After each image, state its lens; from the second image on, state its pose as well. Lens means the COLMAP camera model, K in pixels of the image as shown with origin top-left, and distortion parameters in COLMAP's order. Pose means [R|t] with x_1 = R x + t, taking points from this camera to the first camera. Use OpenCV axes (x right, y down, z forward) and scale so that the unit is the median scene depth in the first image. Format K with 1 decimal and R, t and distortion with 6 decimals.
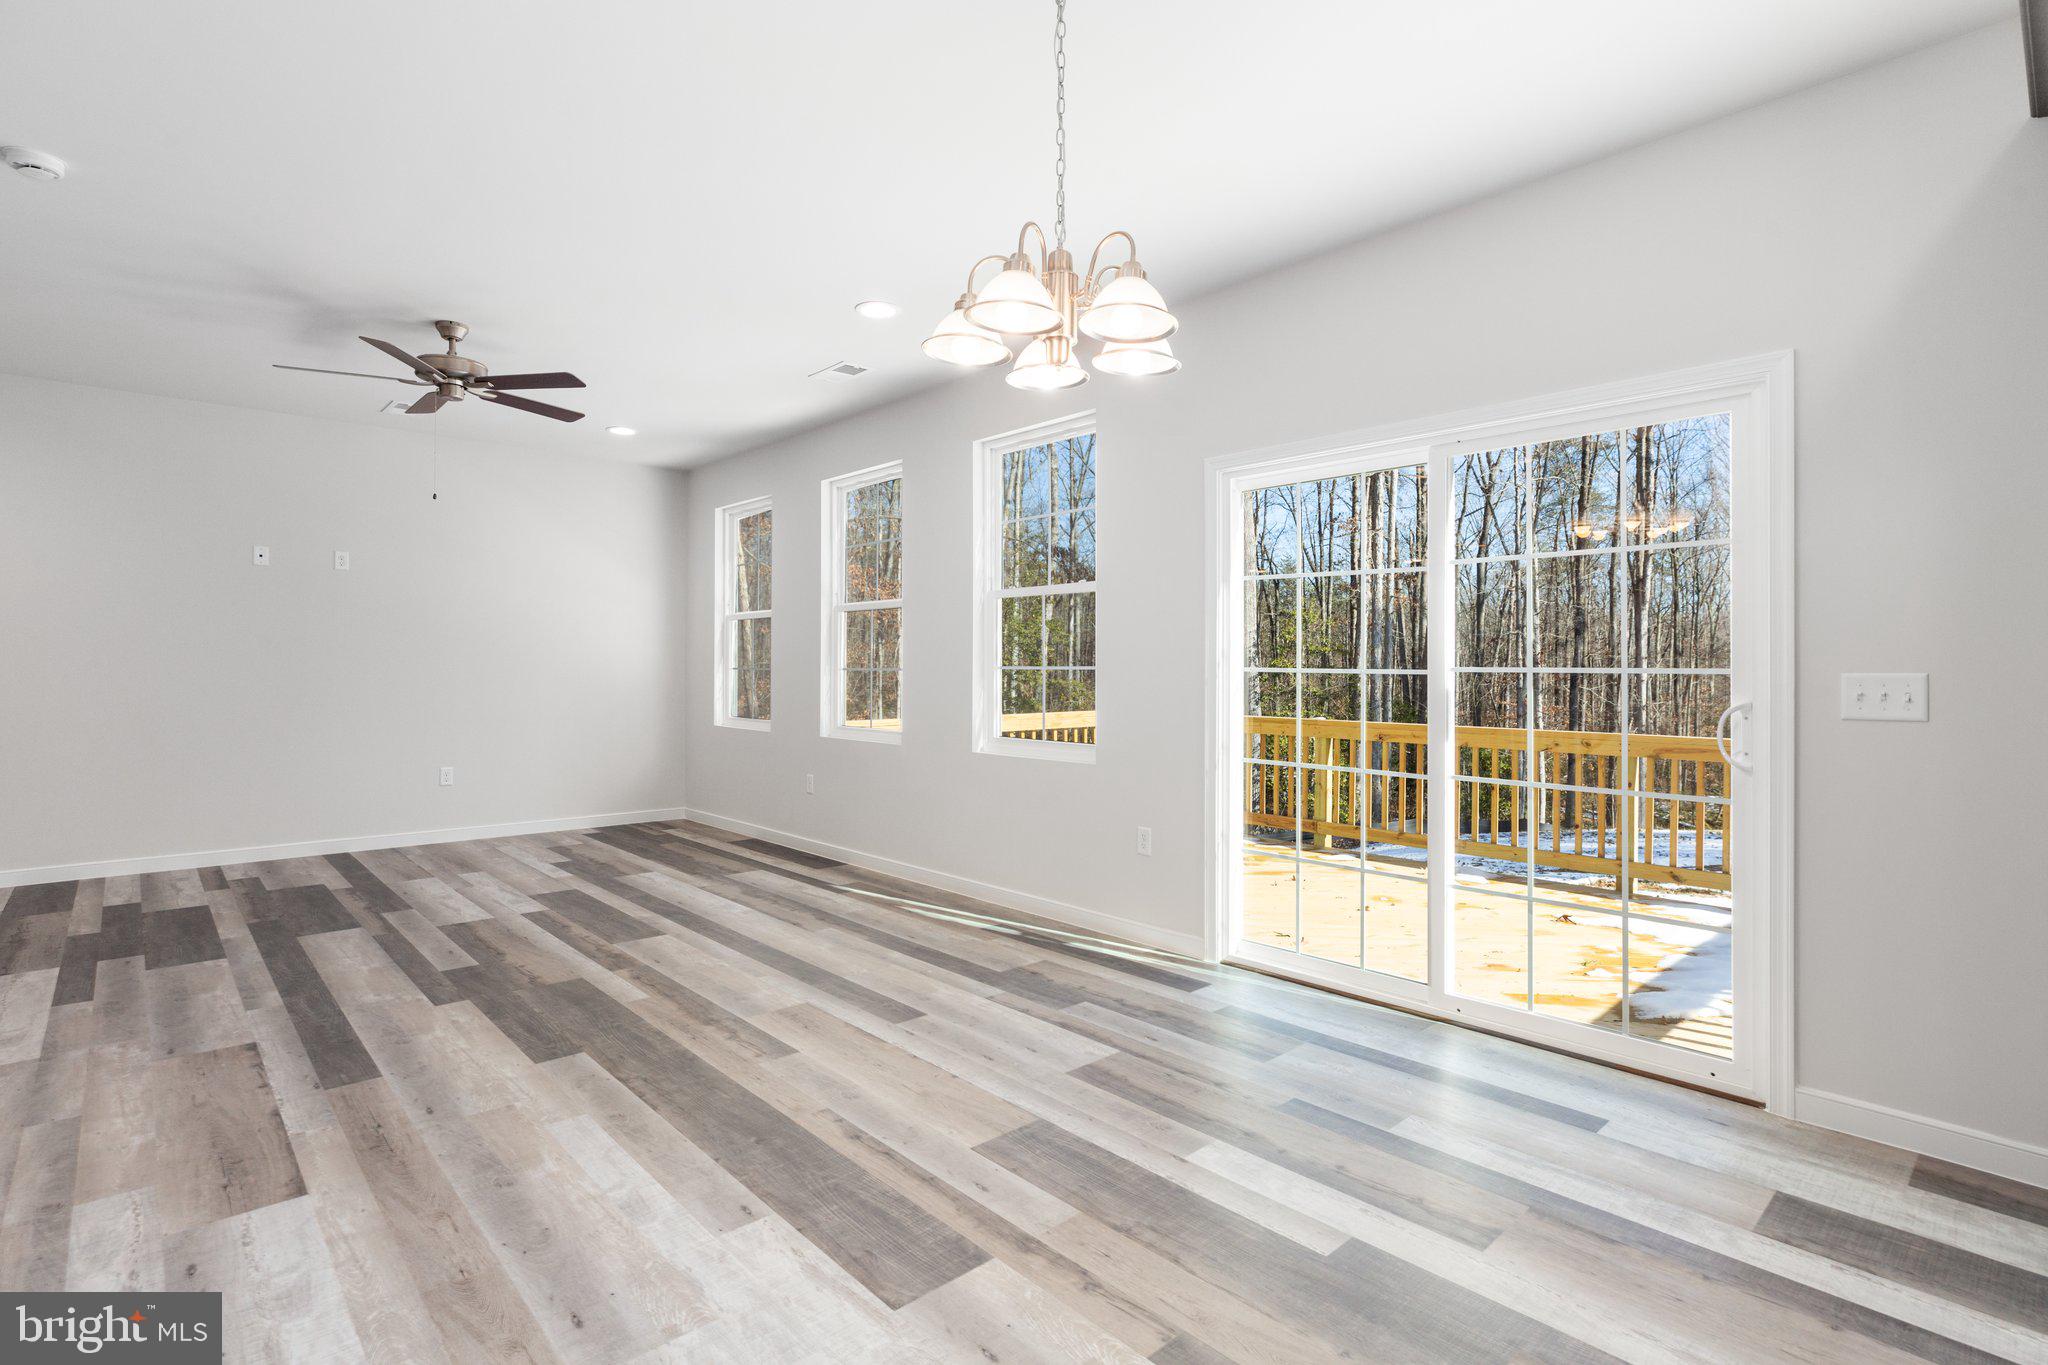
lens RADIAL K [[977.3, 0, 1013.9], [0, 977.3, 662.4], [0, 0, 1]] dist [-0.002240, 0.001147]
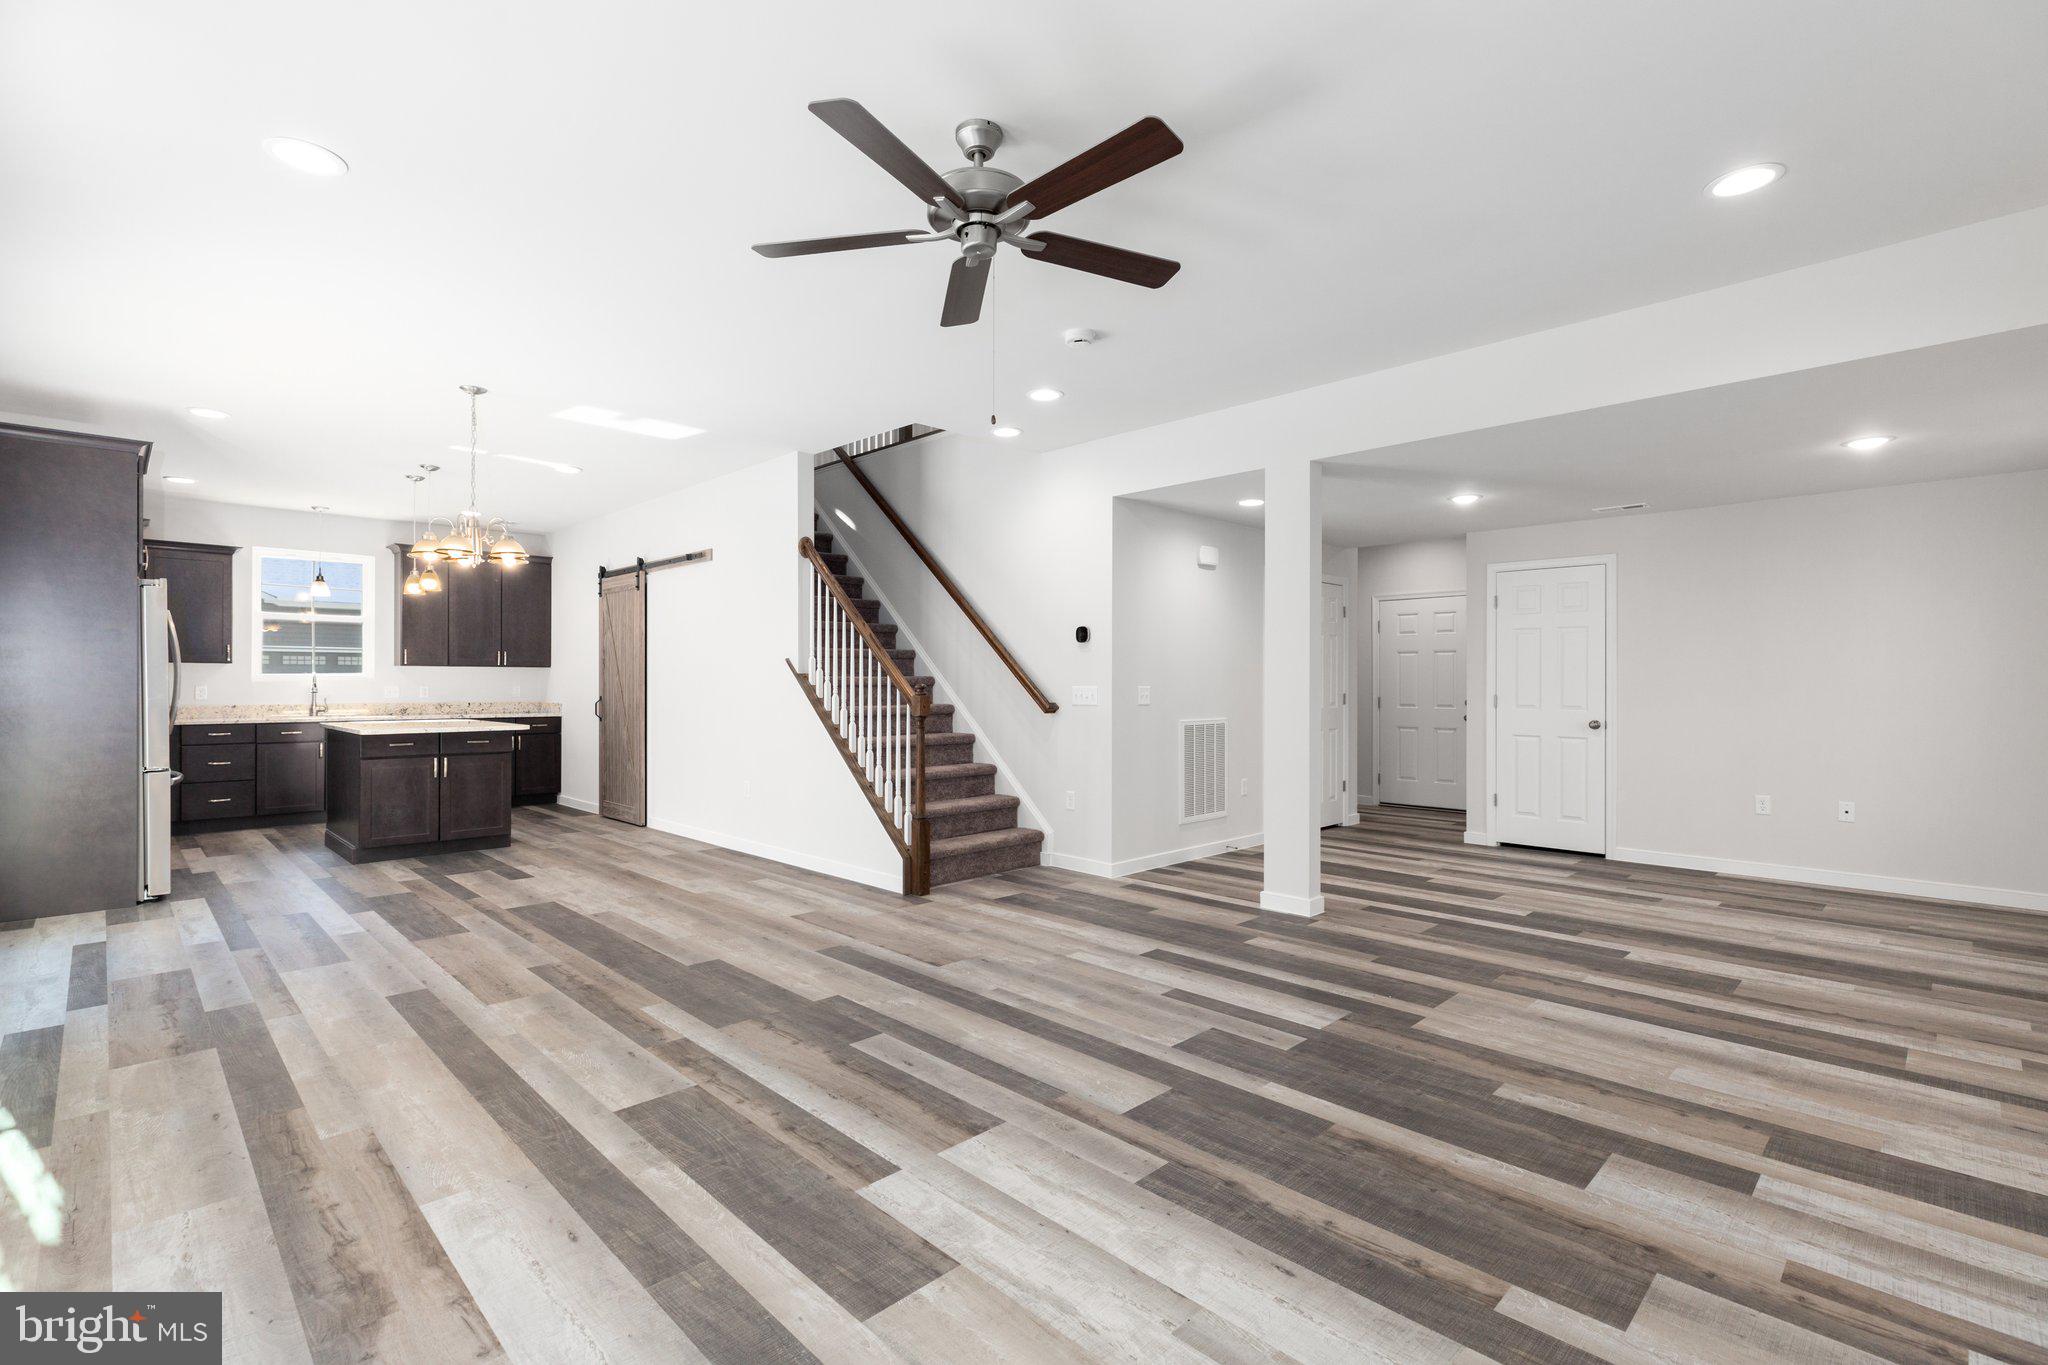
lens RADIAL K [[929.8, 0, 1032.5], [0, 929.8, 683.5], [0, 0, 1]] dist [0.007680, -0.000491]
pose [[-0.998757, -0.004432, -0.049637, -0.910814], [-0.004120, 0.999971, -0.006395, 0.006302], [0.049664, -0.006182, -0.998747, 2.480101]]
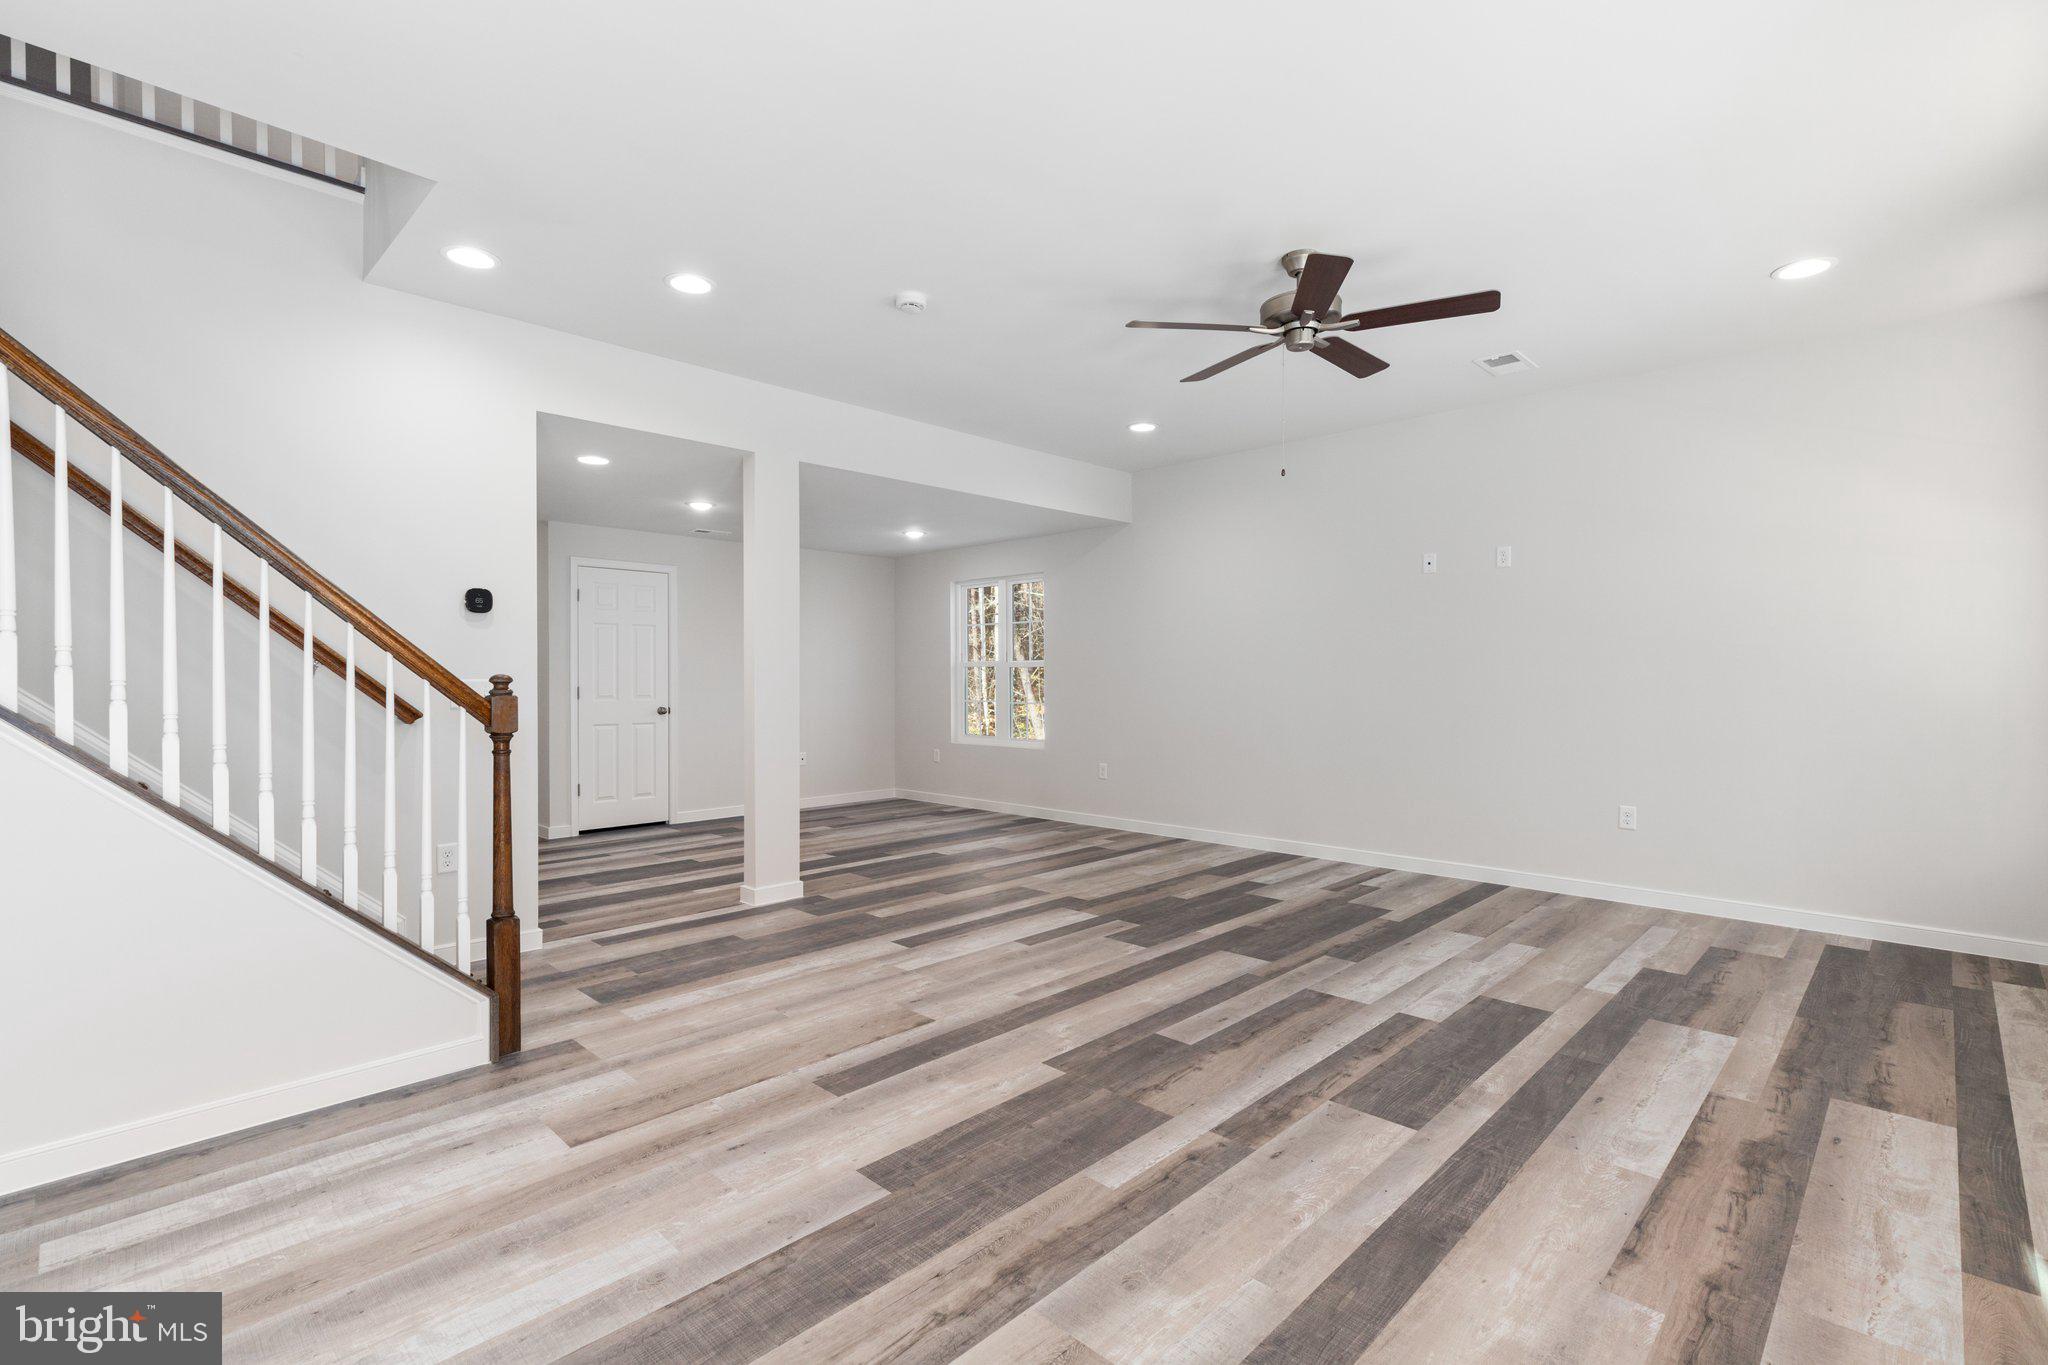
lens RADIAL K [[929.8, 0, 1019.8], [0, 929.8, 675.7], [0, 0, 1]] dist [0.007680, -0.000491]
pose [[0.058892, -0.005400, -0.998250, 0.294260], [0.009097, 0.999947, -0.004873, 0.008843], [0.998223, -0.008794, 0.058938, 1.121293]]
